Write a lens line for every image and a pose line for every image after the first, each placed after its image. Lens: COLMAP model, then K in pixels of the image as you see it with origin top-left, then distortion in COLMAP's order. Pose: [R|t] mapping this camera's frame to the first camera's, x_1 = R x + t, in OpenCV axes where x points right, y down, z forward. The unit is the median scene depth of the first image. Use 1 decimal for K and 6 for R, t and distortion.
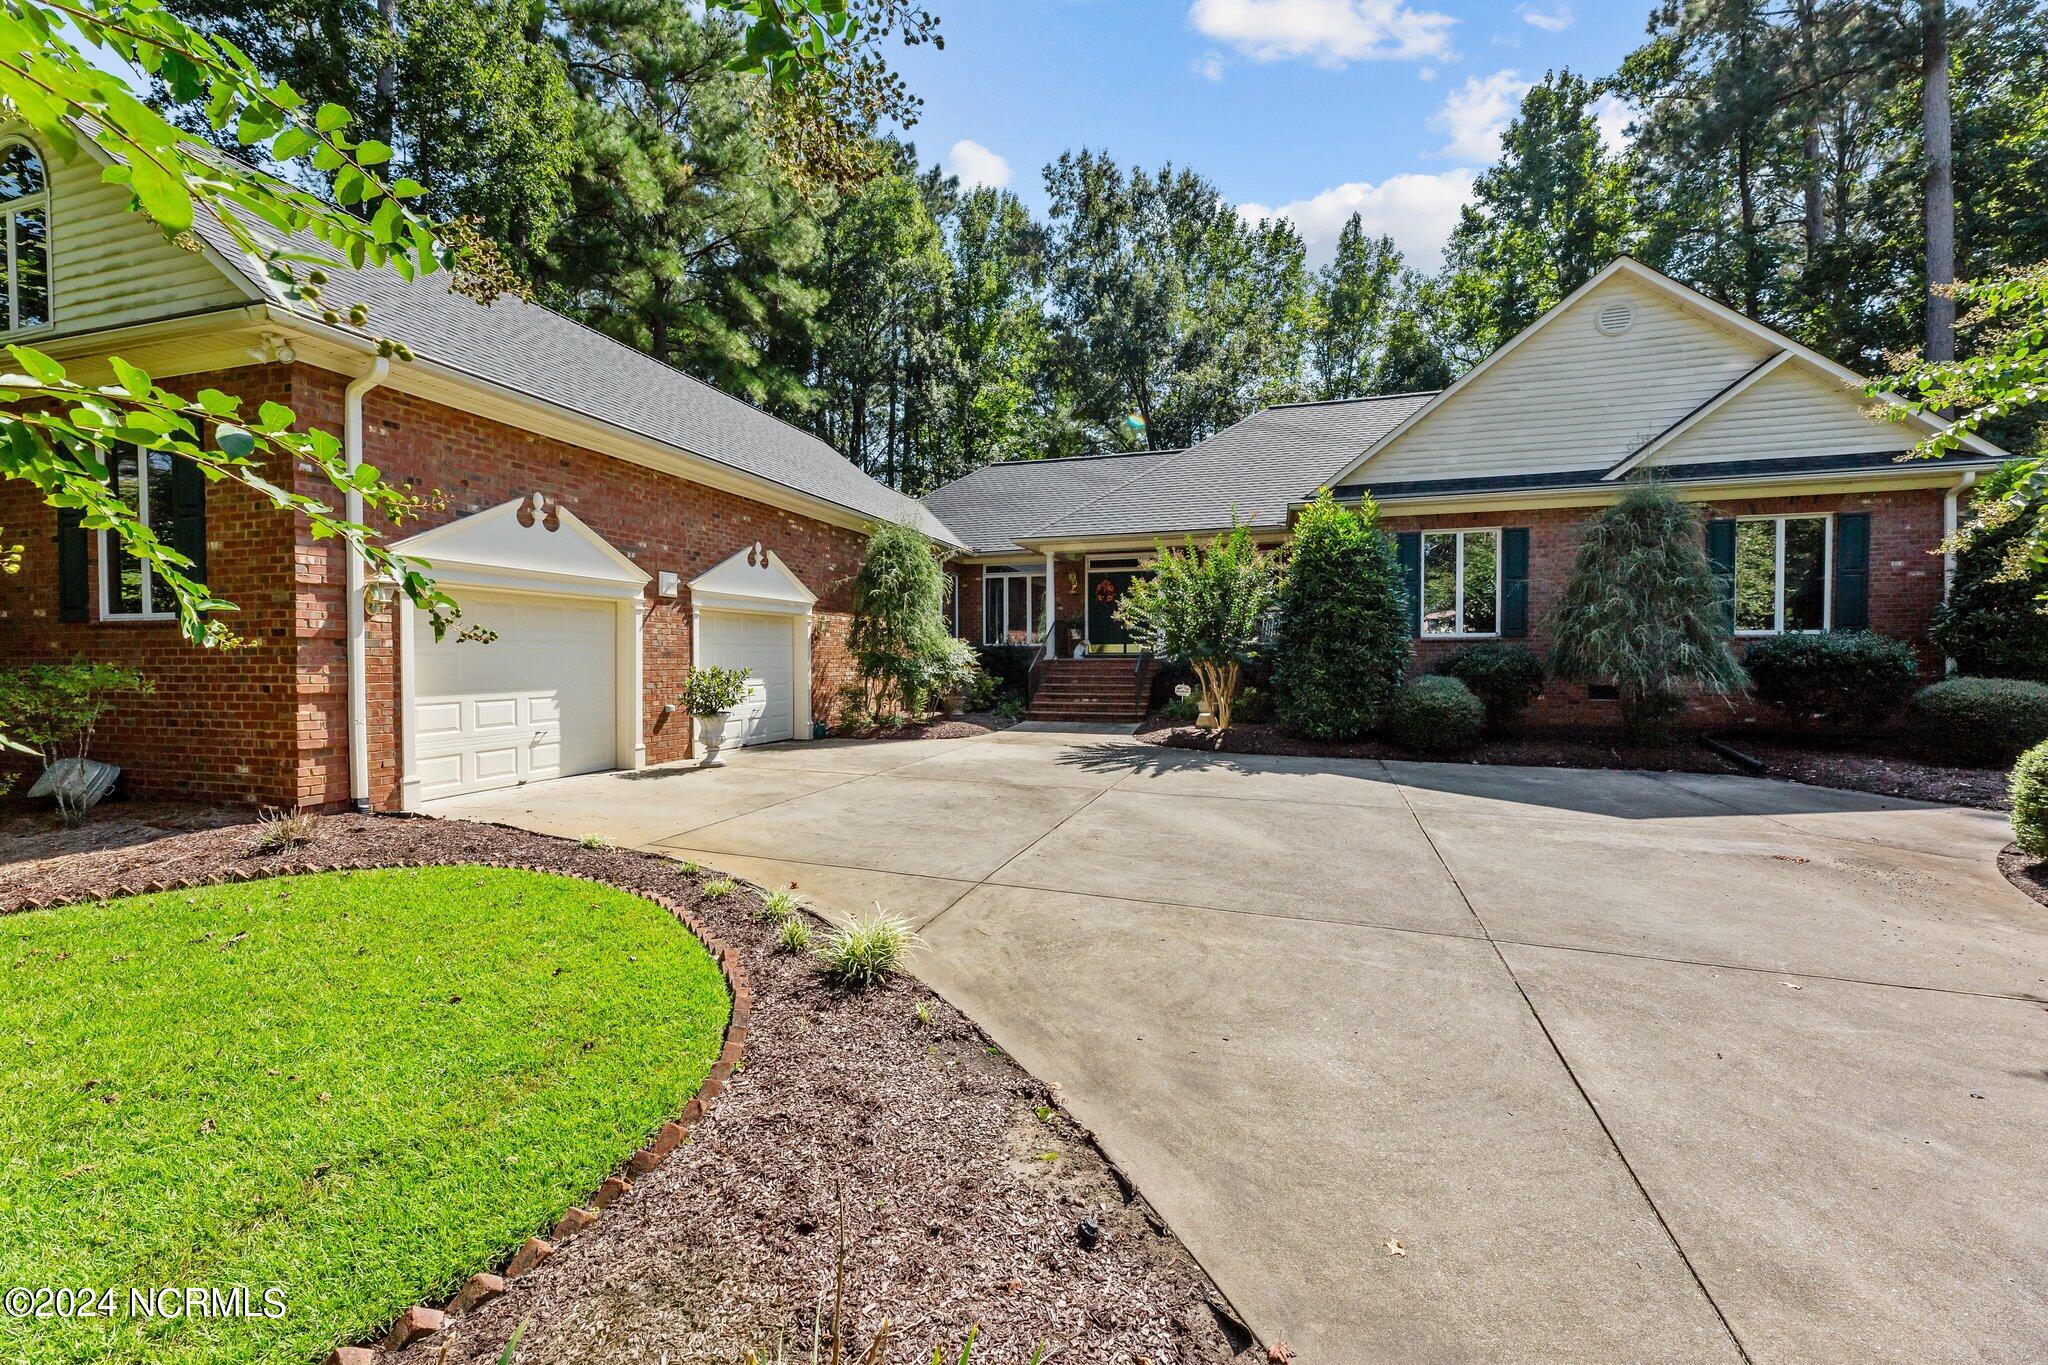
lens RADIAL K [[792.4, 0, 1024.0], [0, 792.4, 682.5], [0, 0, 1]] dist [0.000665, 0.000037]
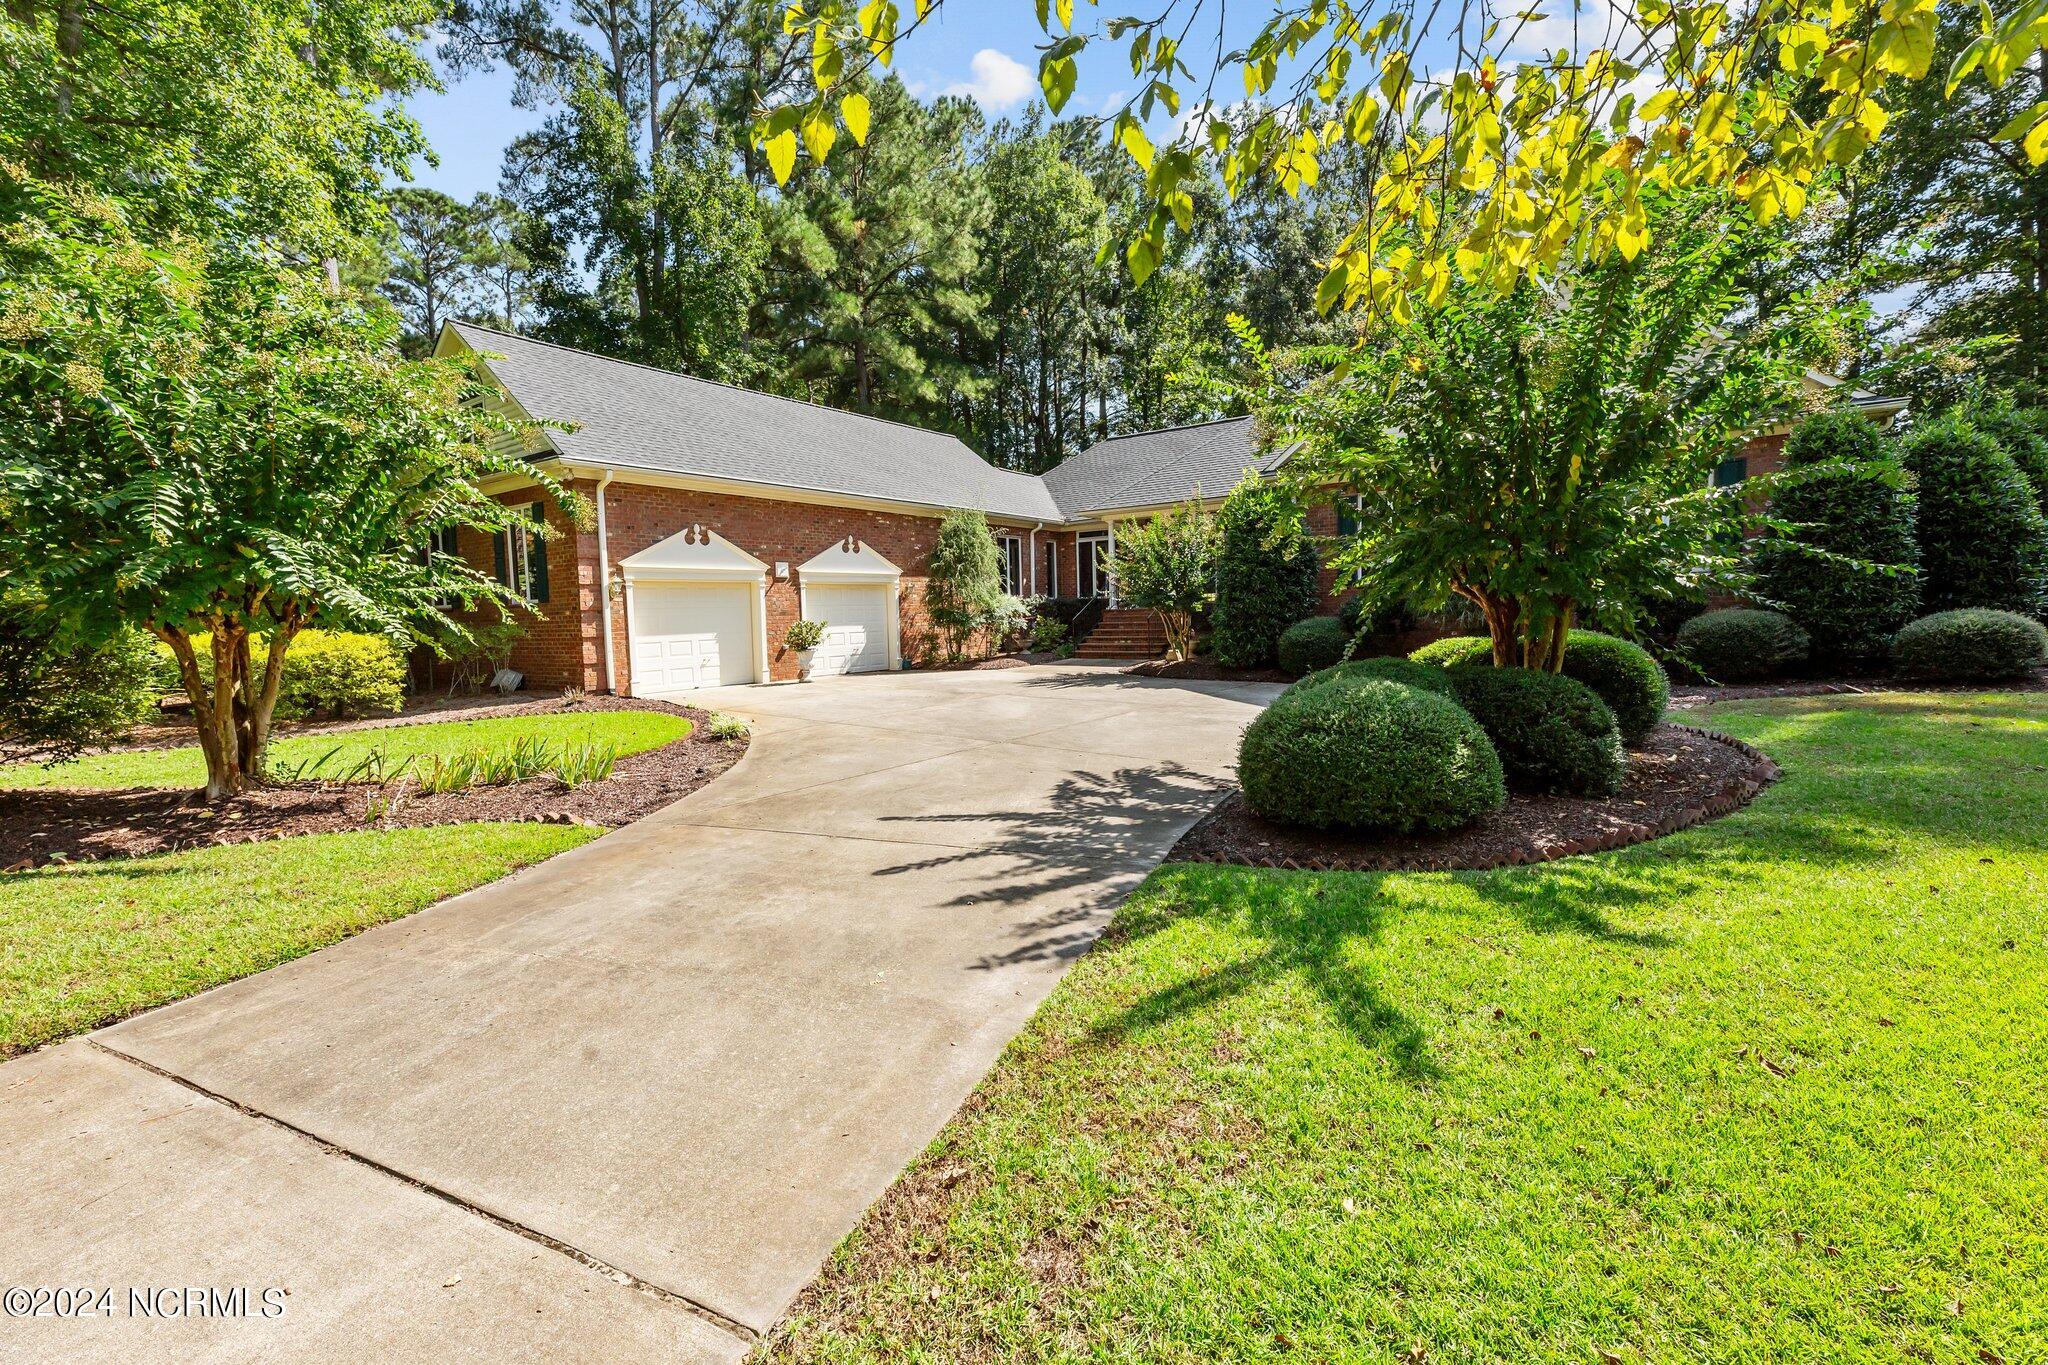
lens RADIAL K [[792.4, 0, 1024.0], [0, 792.4, 682.5], [0, 0, 1]] dist [0.000665, 0.000037]
pose [[0.952010, 0.006545, -0.305997, 0.466180], [0.013225, 0.997958, 0.062489, 0.009868], [0.305781, -0.063537, 0.949980, -0.358130]]
